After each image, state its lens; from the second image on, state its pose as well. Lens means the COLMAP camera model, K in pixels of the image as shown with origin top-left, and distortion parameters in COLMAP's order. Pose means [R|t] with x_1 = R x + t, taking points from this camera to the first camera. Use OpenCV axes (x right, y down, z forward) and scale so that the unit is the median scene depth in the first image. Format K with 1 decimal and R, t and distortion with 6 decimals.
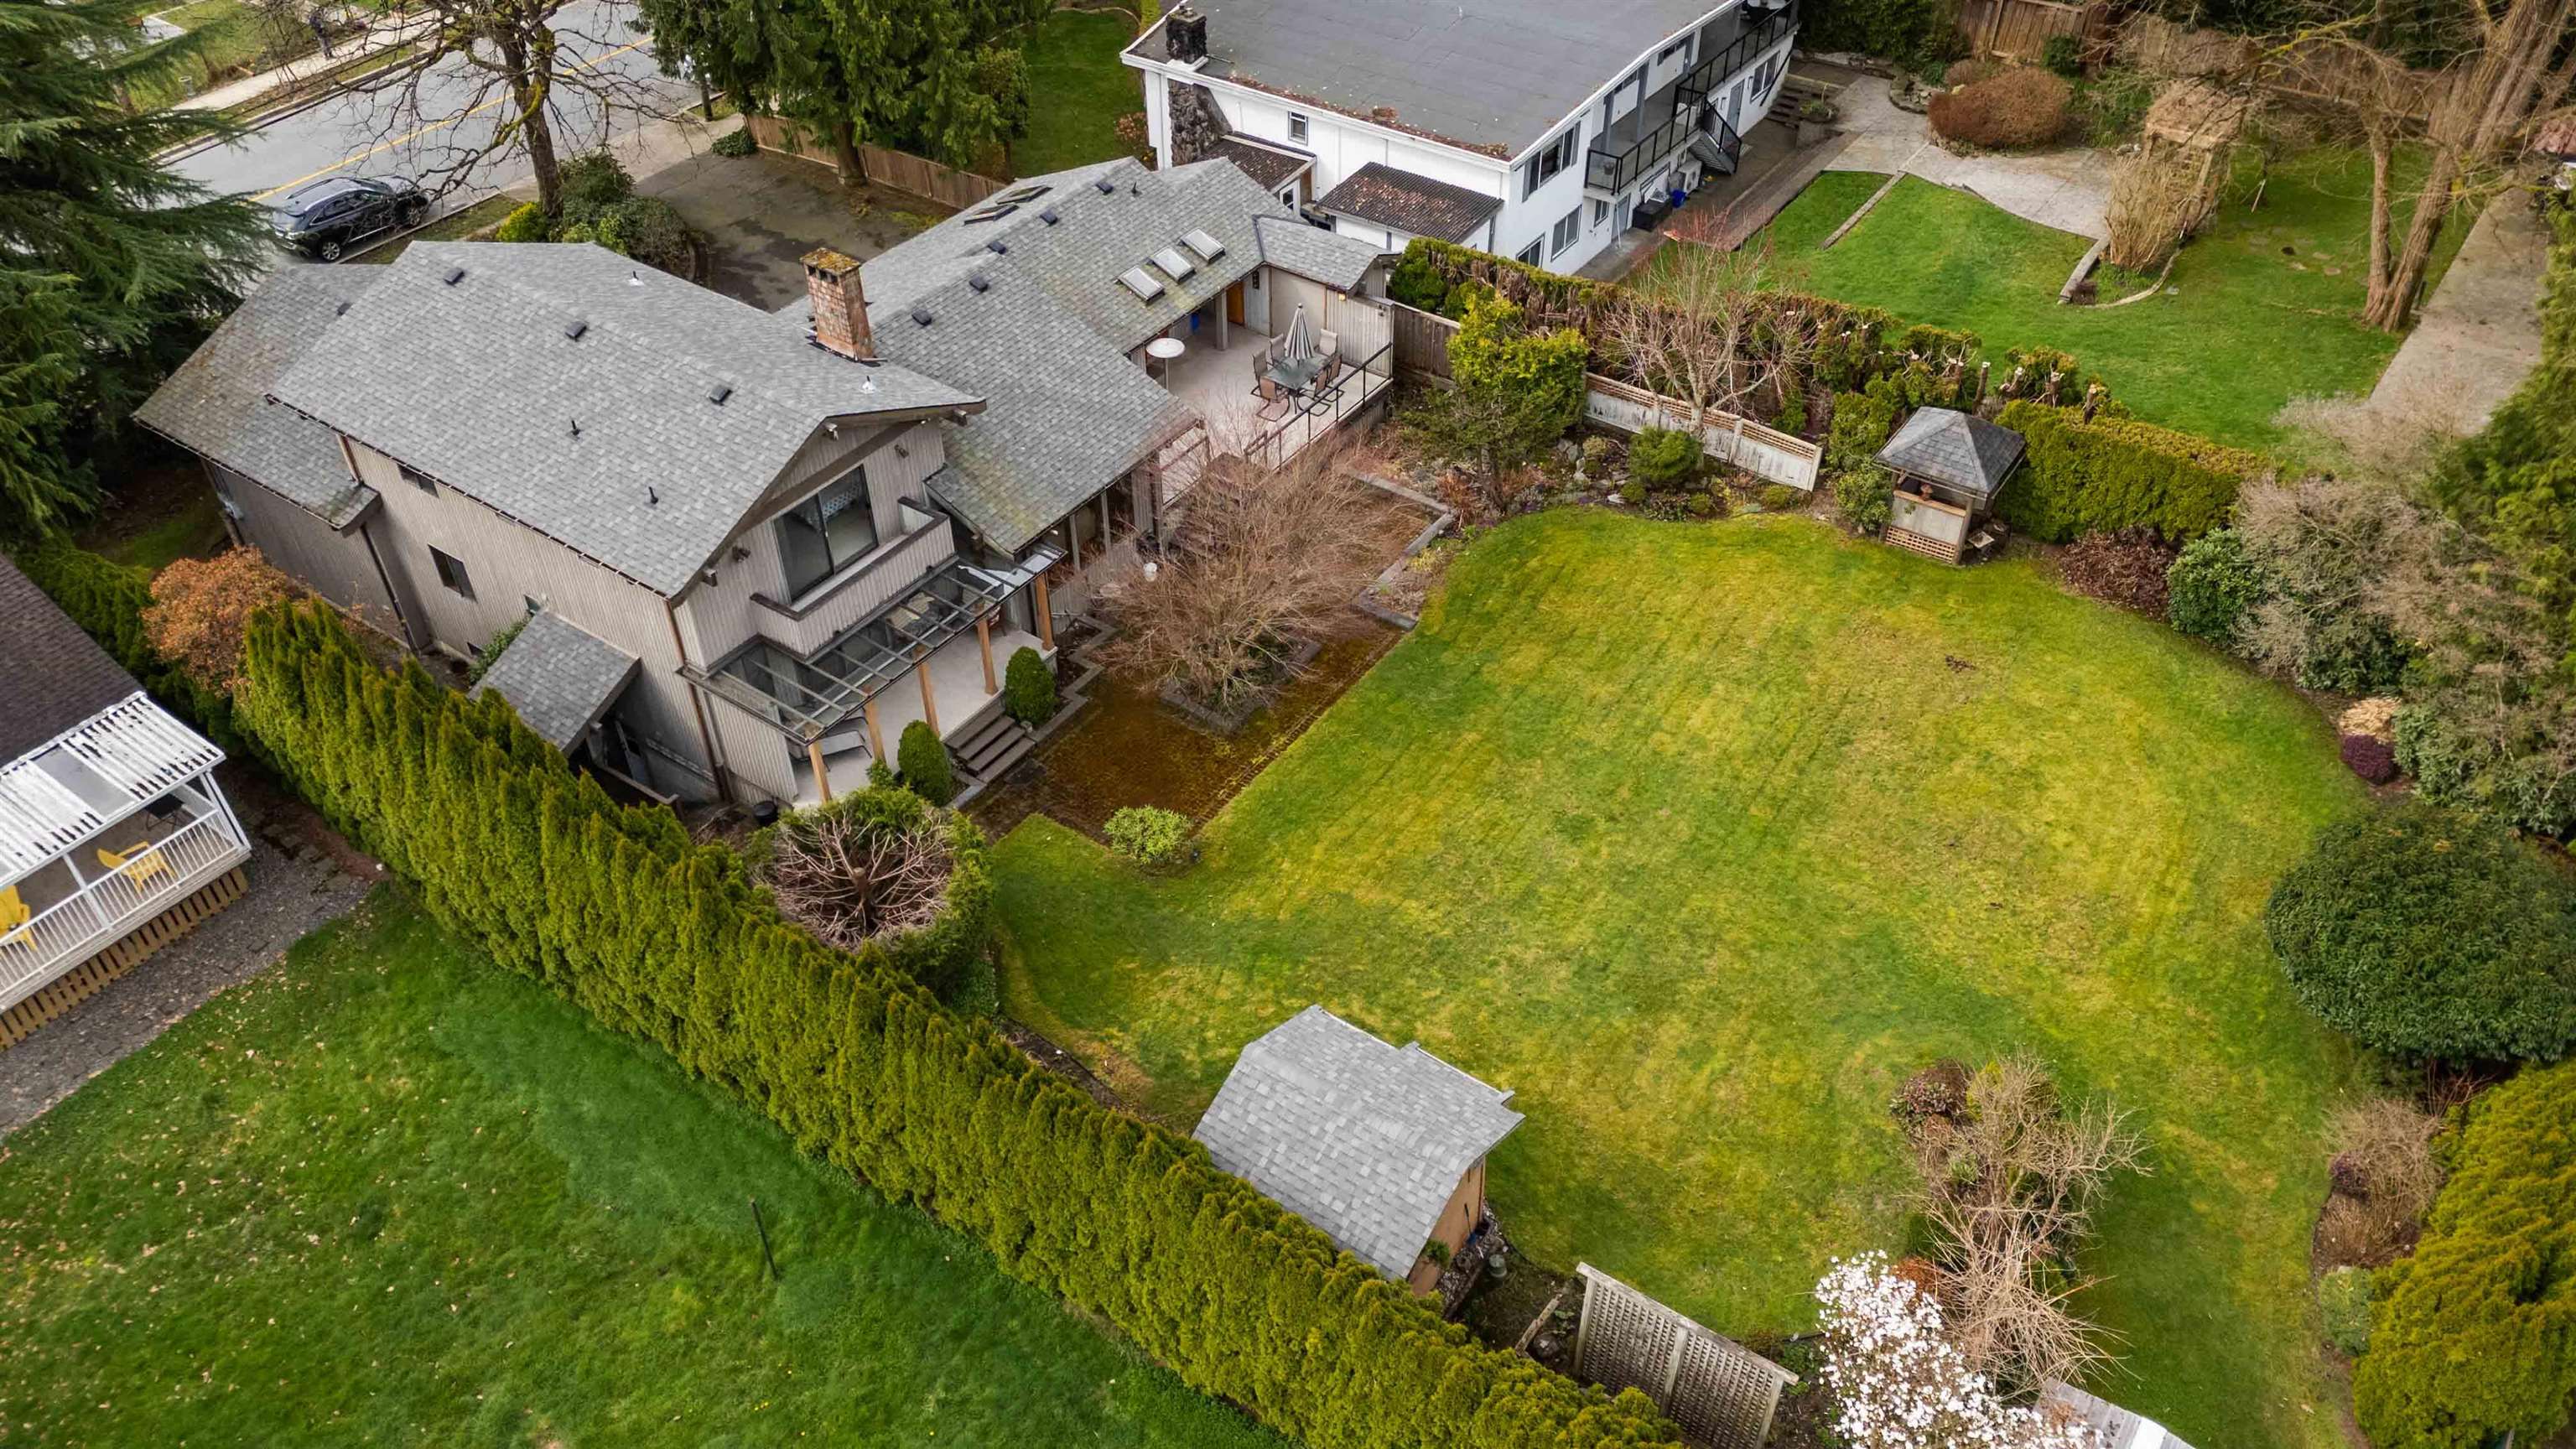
lens RADIAL K [[1905.1, 0, 1288.0], [0, 1905.1, 724.5], [0, 0, 1]] dist [0.032243, -0.002801]
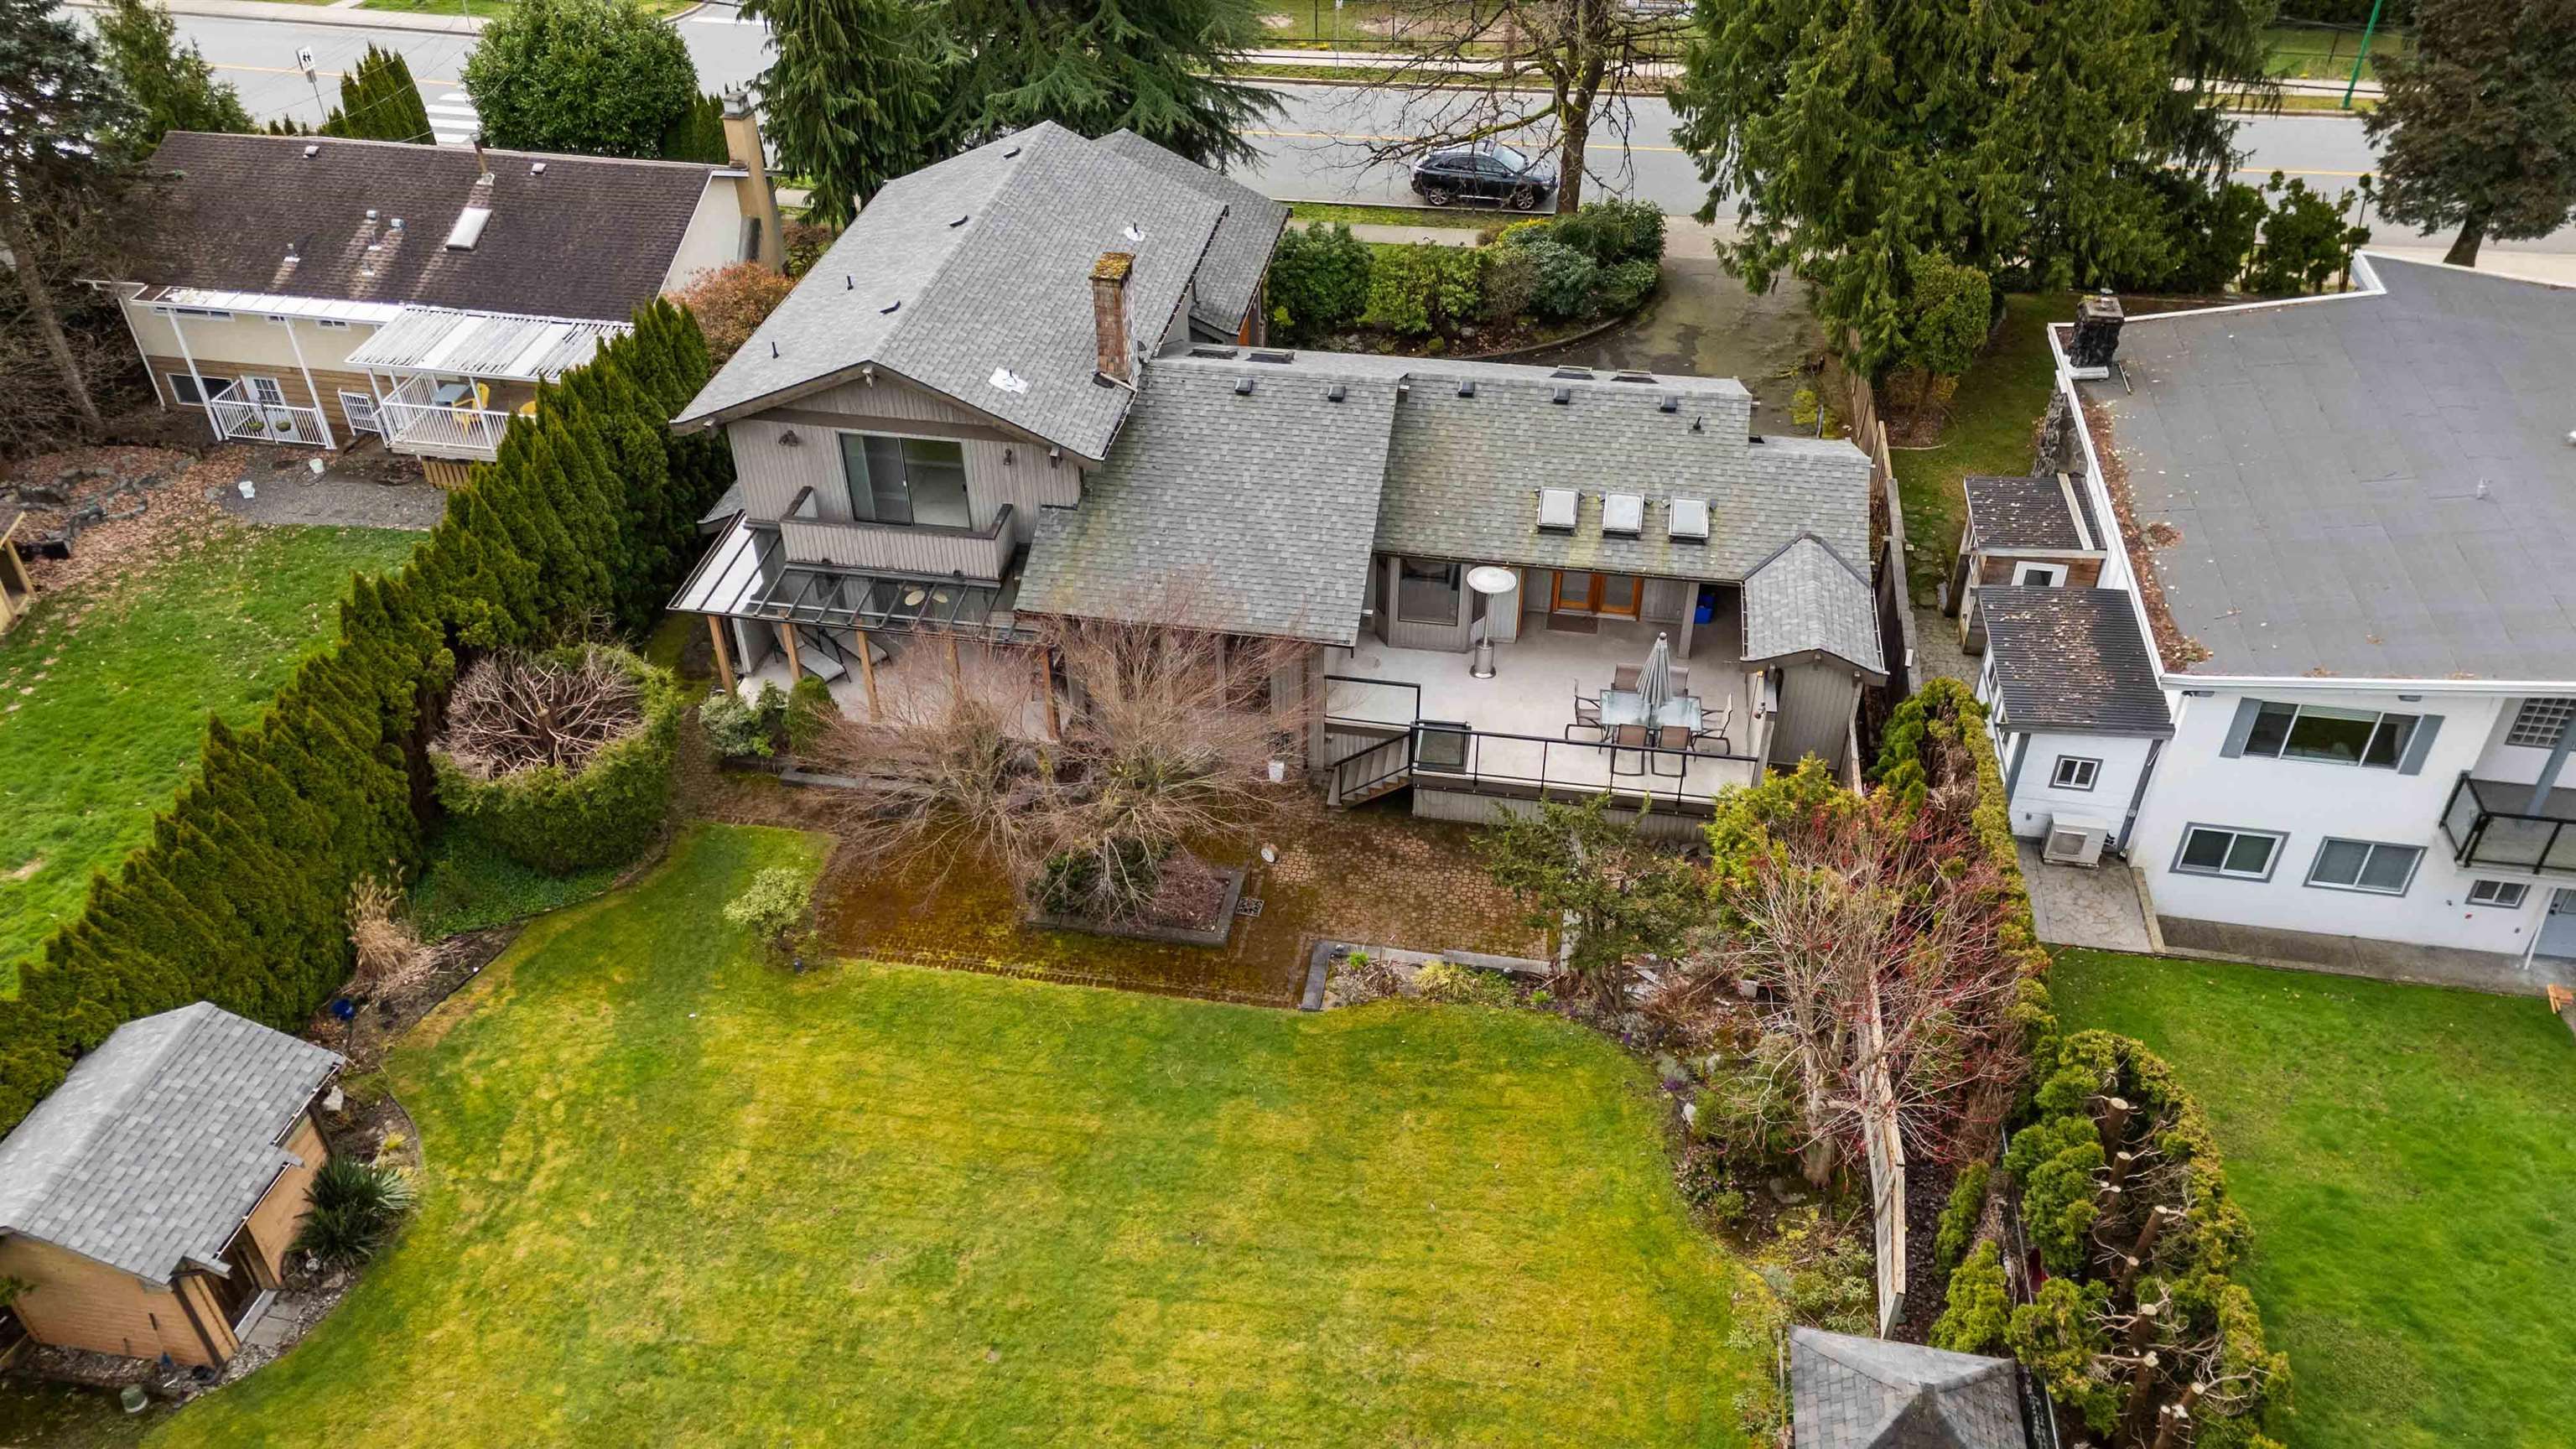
lens RADIAL K [[1905.1, 0, 1288.0], [0, 1905.1, 724.5], [0, 0, 1]] dist [0.032243, -0.002801]
pose [[0.425344, 0.549838, -0.718861, 0.598338], [-0.587758, 0.771816, 0.242570, -0.351378], [0.688203, 0.319341, 0.651459, 0.538126]]
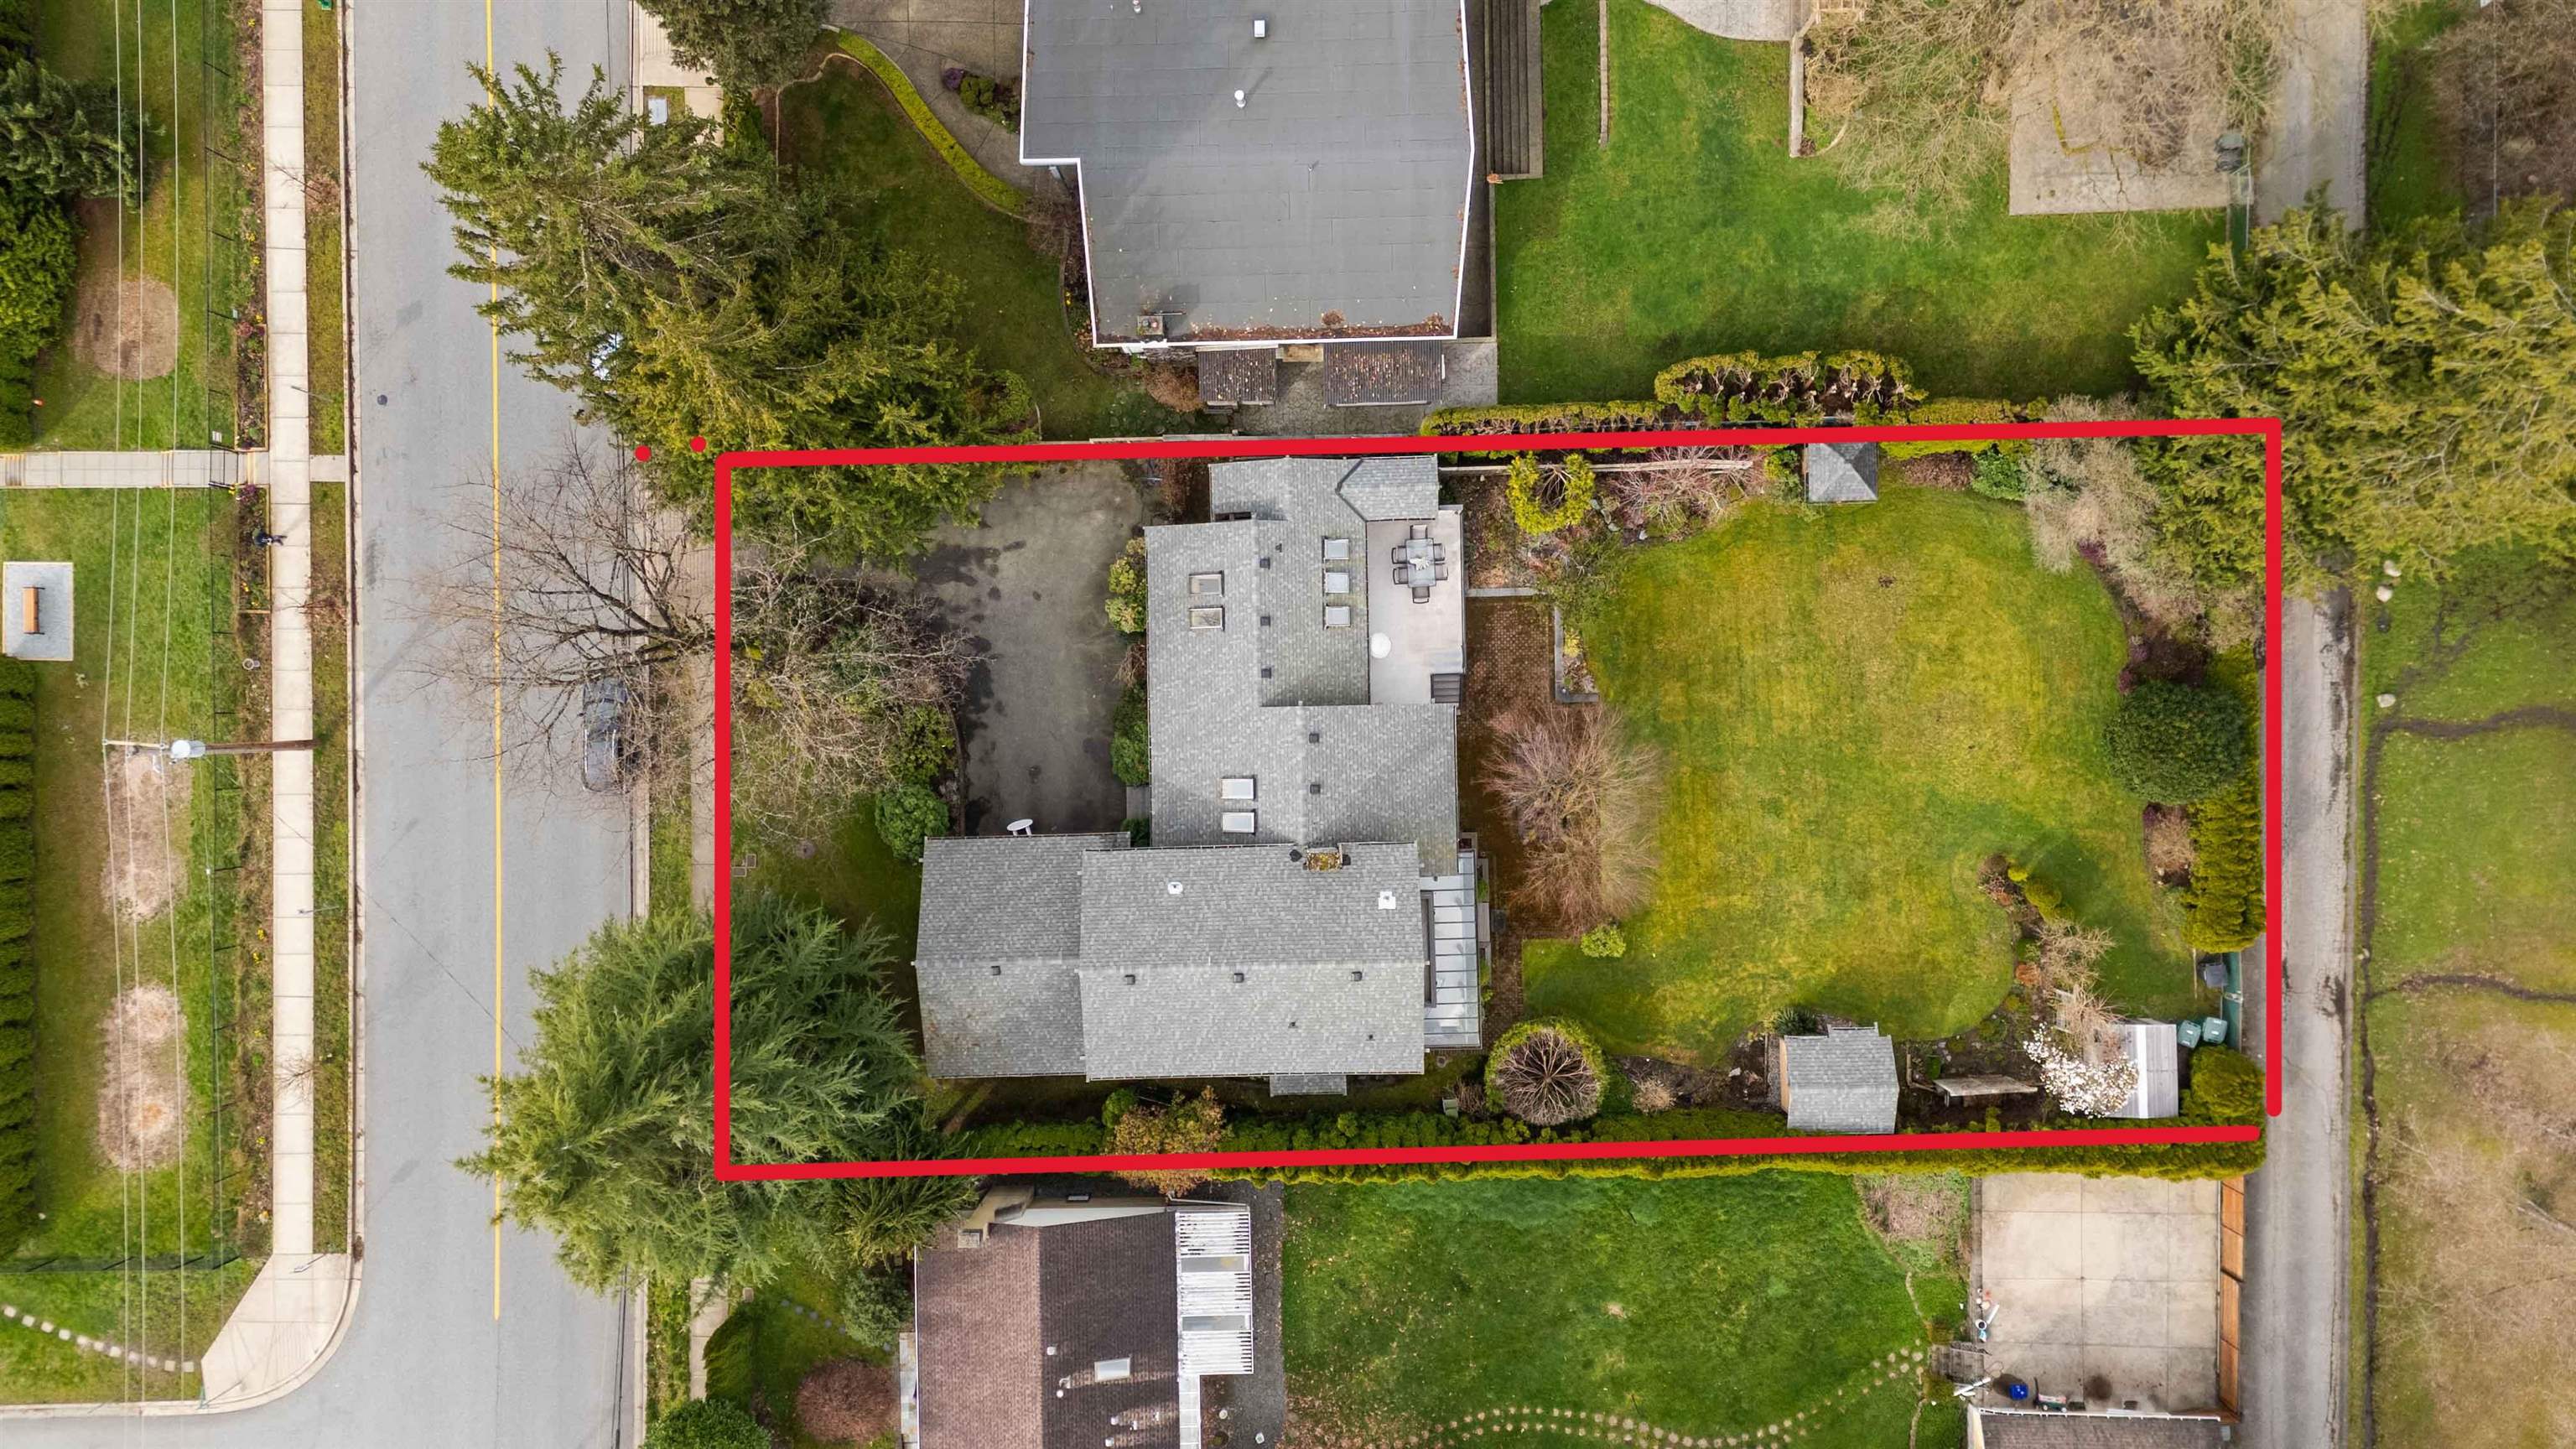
lens RADIAL K [[1905.1, 0, 1288.0], [0, 1905.1, 724.5], [0, 0, 1]] dist [0.032243, -0.002801]
pose [[0.805534, -0.592517, -0.006238, -0.186860], [0.395213, 0.529394, 0.750699, -1.631624], [-0.441500, -0.607179, 0.660615, -0.034704]]
